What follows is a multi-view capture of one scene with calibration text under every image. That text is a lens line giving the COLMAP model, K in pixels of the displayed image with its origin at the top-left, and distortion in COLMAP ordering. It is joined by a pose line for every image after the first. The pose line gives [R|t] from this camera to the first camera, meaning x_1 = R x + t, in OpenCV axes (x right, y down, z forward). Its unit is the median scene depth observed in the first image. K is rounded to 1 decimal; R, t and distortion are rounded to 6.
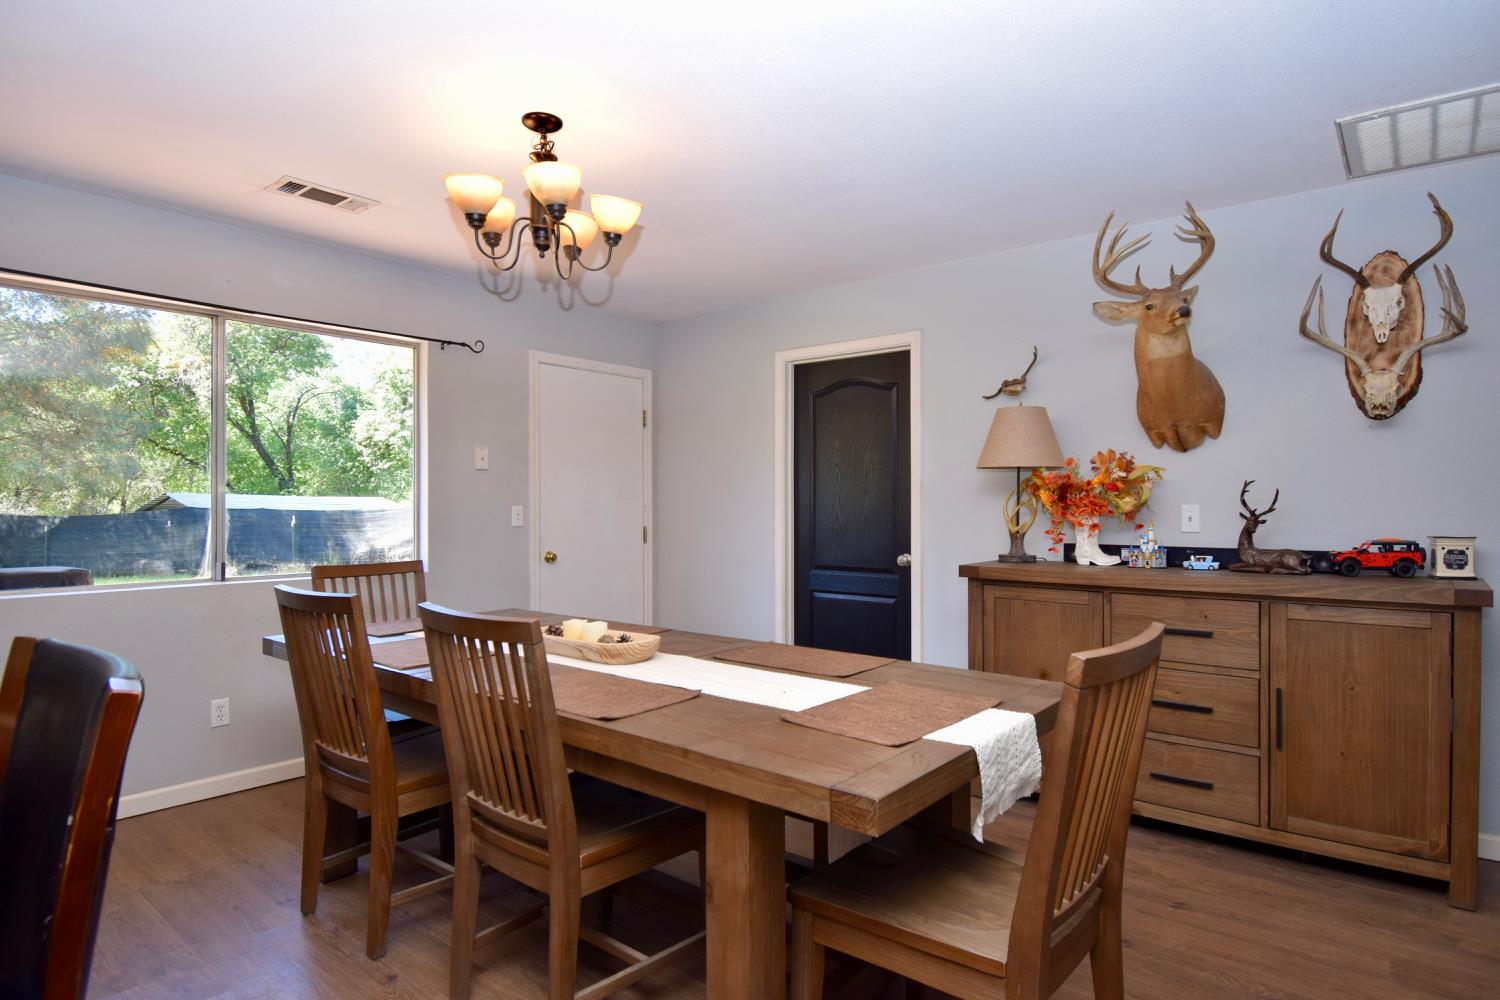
lens RADIAL K [[821.0, 0, 750.0], [0, 821.0, 500.0], [0, 0, 1]] dist [0.001825, 0.000008]
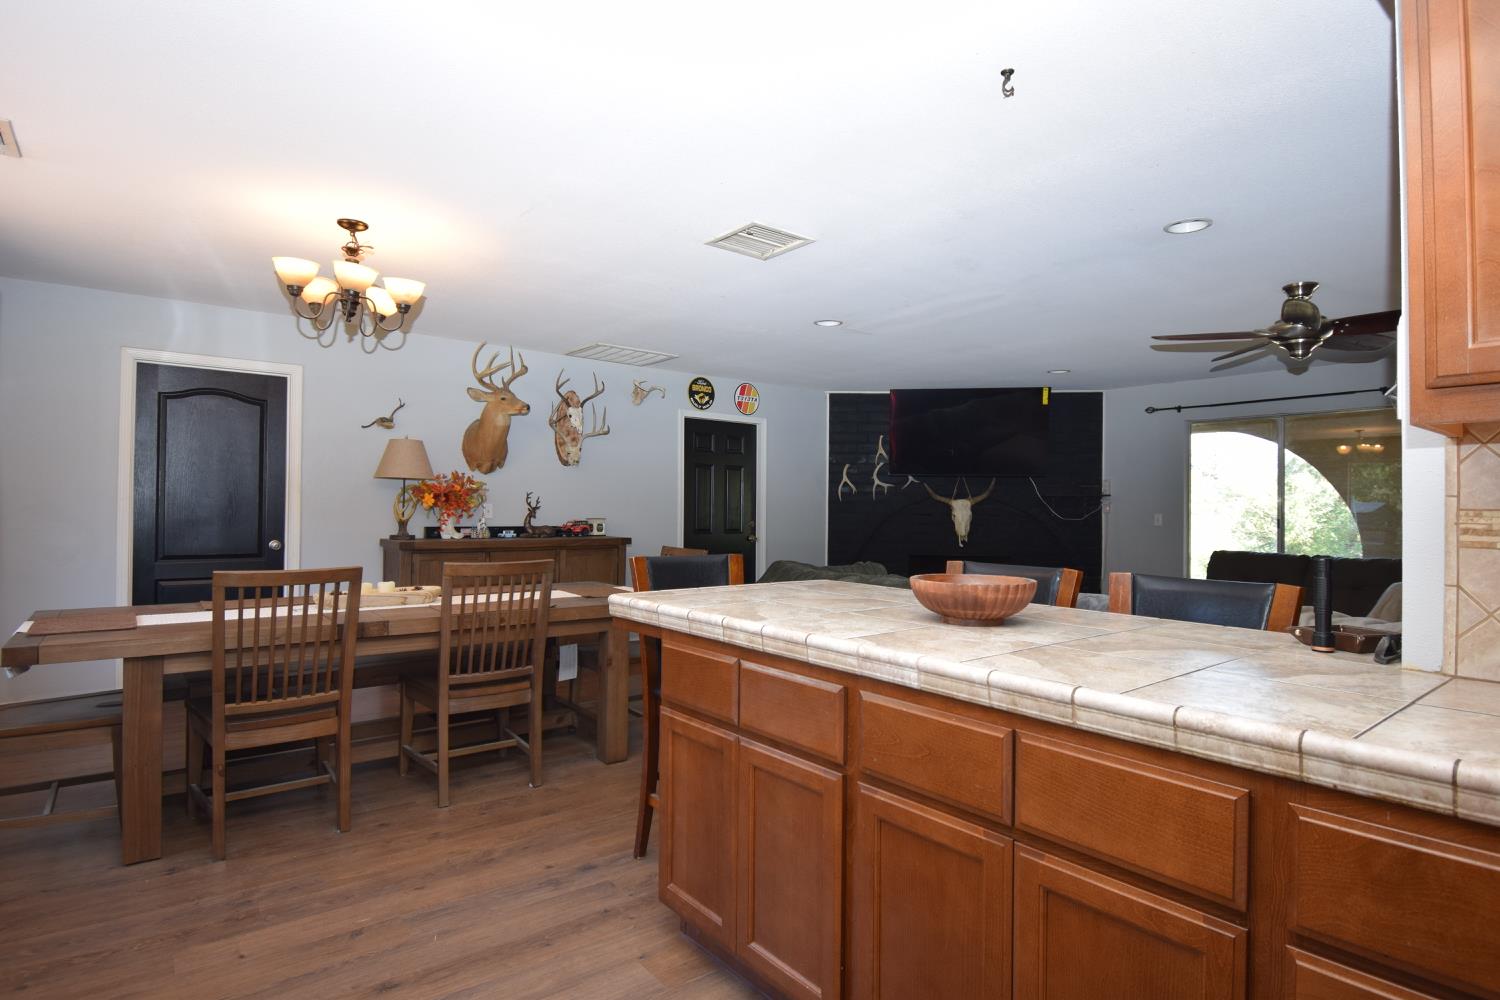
lens RADIAL K [[821.0, 0, 750.0], [0, 821.0, 500.0], [0, 0, 1]] dist [0.001825, 0.000008]
pose [[0.226541, 0.009466, 0.973956, -1.143033], [-0.019764, 0.999792, -0.005120, -0.004117], [-0.973801, -0.018089, 0.226681, 0.020504]]
